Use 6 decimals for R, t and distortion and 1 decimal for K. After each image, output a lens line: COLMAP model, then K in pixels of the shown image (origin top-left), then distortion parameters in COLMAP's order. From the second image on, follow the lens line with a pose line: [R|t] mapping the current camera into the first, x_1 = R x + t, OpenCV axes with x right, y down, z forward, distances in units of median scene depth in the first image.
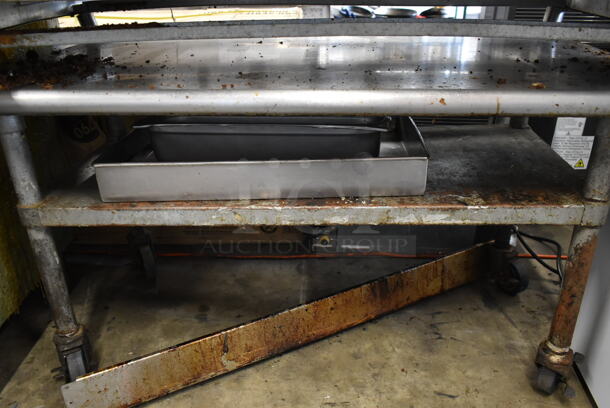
lens RADIAL K [[499.8, 0, 305.0], [0, 499.8, 204.0], [0, 0, 1]] dist [-0.024442, 0.004750]
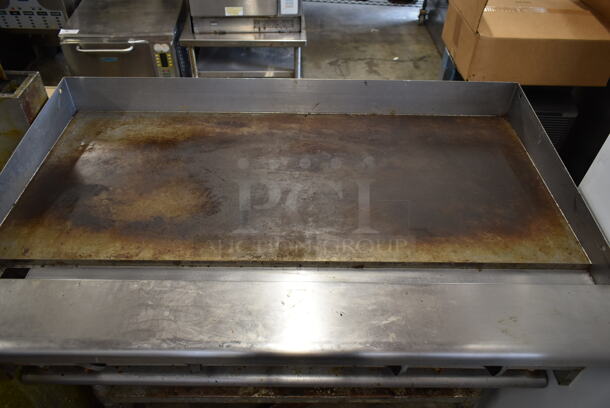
lens RADIAL K [[465.5, 0, 305.0], [0, 465.5, 204.0], [0, 0, 1]] dist [-0.011113, -0.004724]
pose [[0.997820, -0.017051, 0.063759, -0.035775], [-0.001925, 0.958122, 0.286354, -0.938918], [-0.065972, -0.285853, 0.956000, -0.193359]]
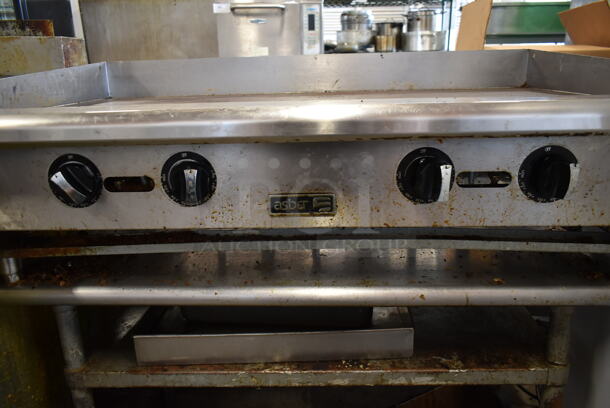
lens RADIAL K [[465.5, 0, 305.0], [0, 465.5, 204.0], [0, 0, 1]] dist [-0.011113, -0.004724]
pose [[0.999895, -0.013992, 0.003877, -0.013701], [0.014443, 0.985811, -0.167239, -0.193321], [-0.001482, 0.167277, 0.985909, -0.142567]]
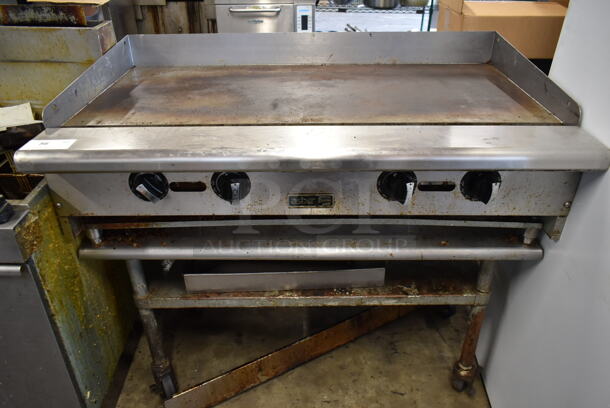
lens RADIAL K [[465.5, 0, 305.0], [0, 465.5, 204.0], [0, 0, 1]] dist [-0.011113, -0.004724]
pose [[0.999077, -0.019292, 0.038367, -0.076478], [0.015857, 0.996004, 0.087890, -0.428565], [-0.039909, -0.087201, 0.995391, -0.510524]]
